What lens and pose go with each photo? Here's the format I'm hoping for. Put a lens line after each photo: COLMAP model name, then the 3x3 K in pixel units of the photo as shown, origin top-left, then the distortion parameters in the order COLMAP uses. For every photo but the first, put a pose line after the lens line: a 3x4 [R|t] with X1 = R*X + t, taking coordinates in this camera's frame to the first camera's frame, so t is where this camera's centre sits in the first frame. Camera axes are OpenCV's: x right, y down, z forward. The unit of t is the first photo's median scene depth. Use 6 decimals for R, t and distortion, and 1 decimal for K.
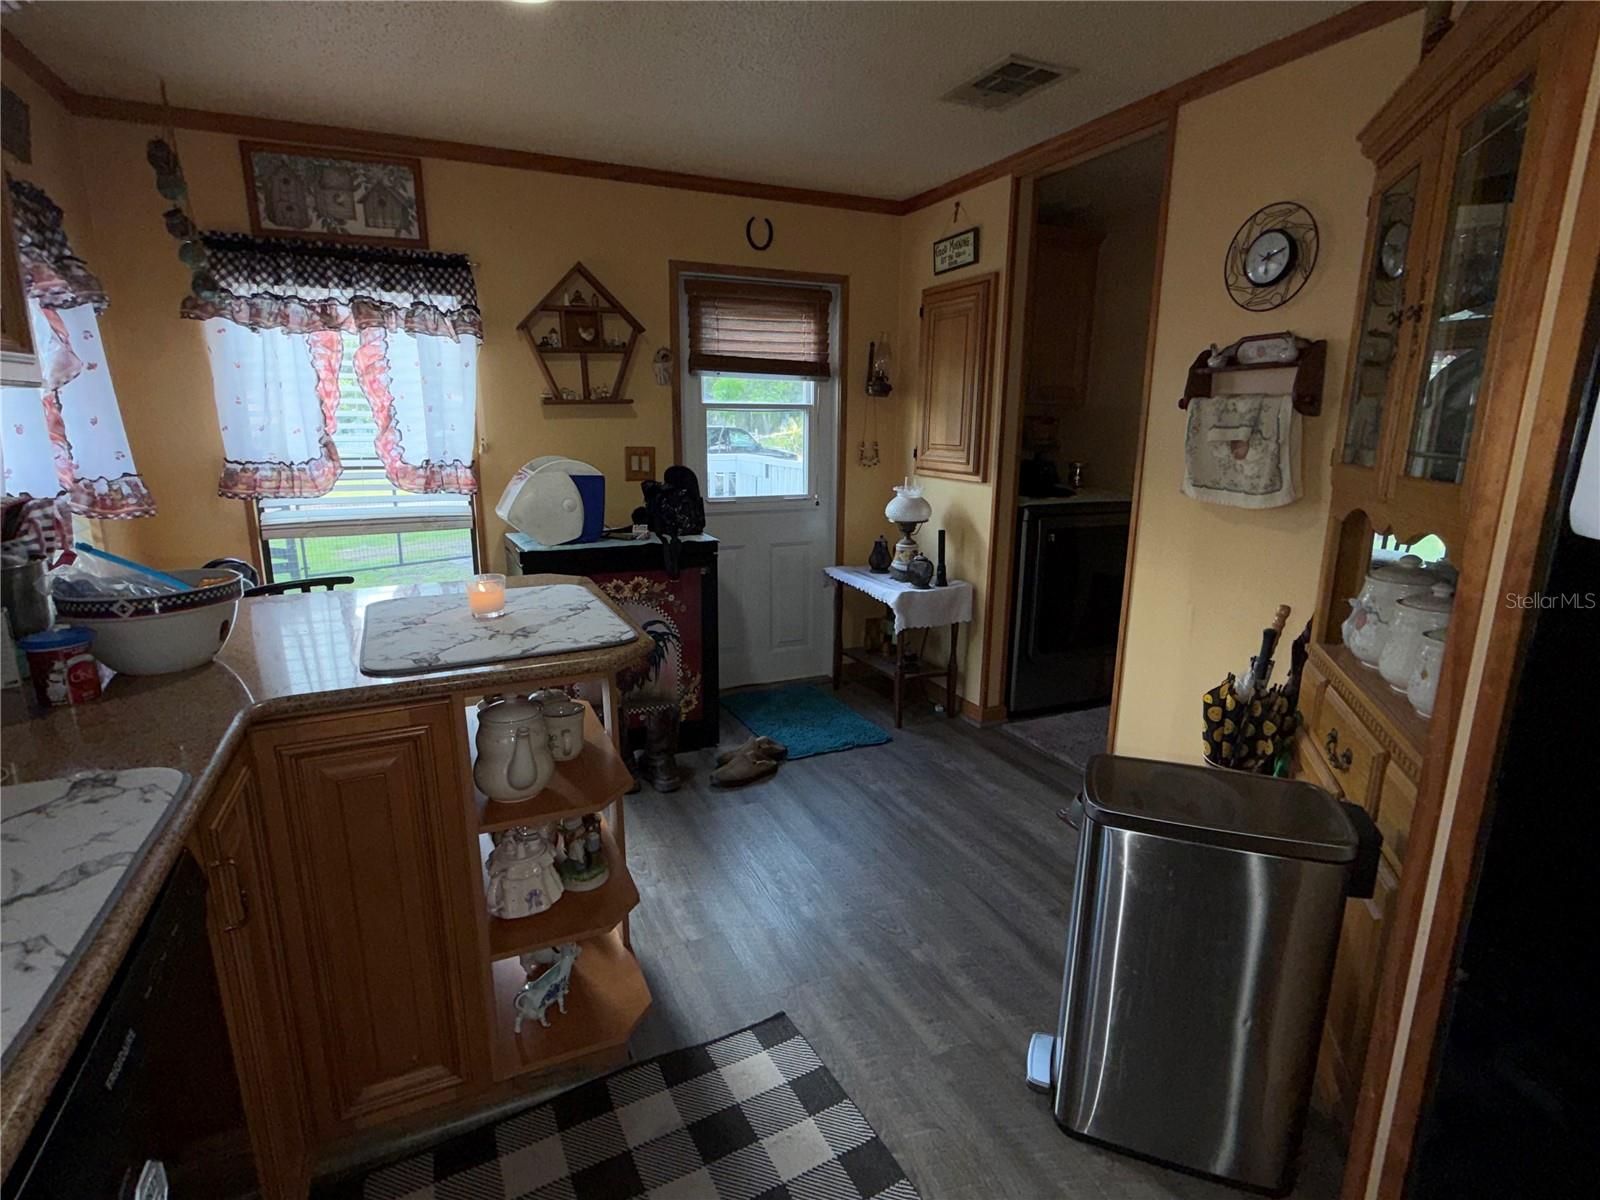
lens RADIAL K [[813.9, 0, 801.7], [0, 813.9, 604.4], [0, 0, 1]] dist [-0.005685, 0.001527]
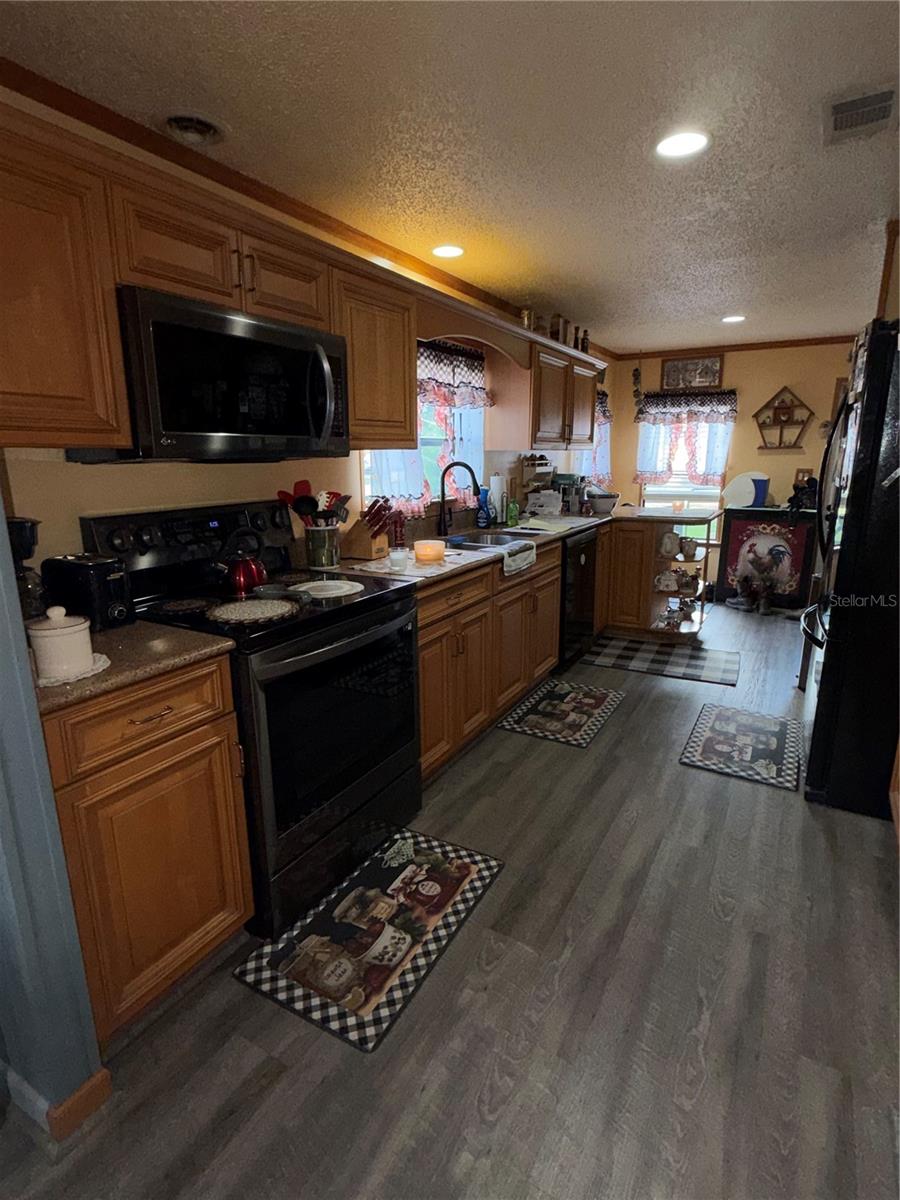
lens RADIAL K [[610.4, 0, 451.0], [0, 610.4, 598.6], [0, 0, 1]] dist [-0.005685, 0.001527]
pose [[0.572818, 0.184112, -0.798738, 0.698360], [-0.173416, 0.979611, 0.101438, 0.157560], [0.801128, 0.080409, 0.593066, -0.749399]]
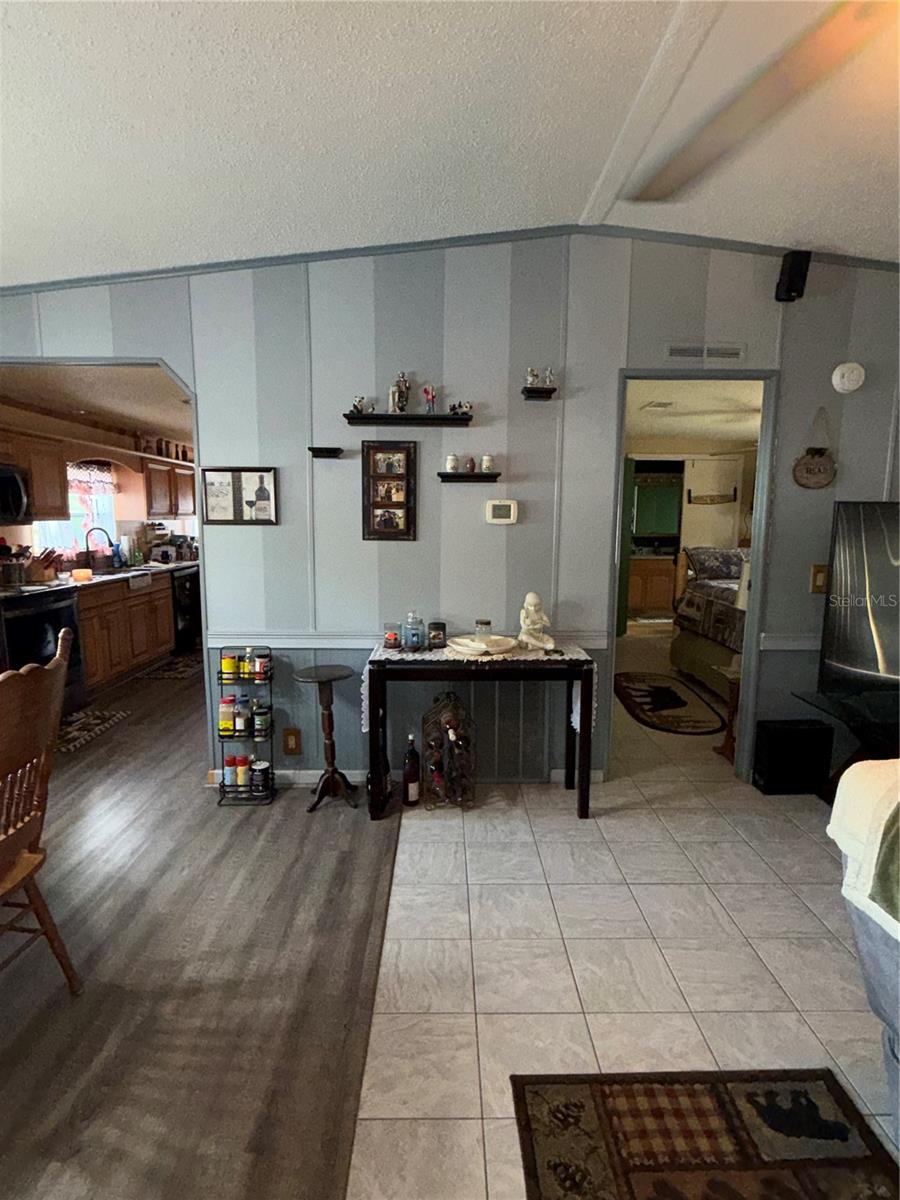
lens RADIAL K [[610.4, 0, 448.9], [0, 610.4, 599.3], [0, 0, 1]] dist [-0.005685, 0.001527]
pose [[0.908635, 0.052656, -0.414257, 1.590883], [-0.089571, 0.993505, -0.070181, 0.284995], [0.407871, 0.100874, 0.907450, -1.368487]]
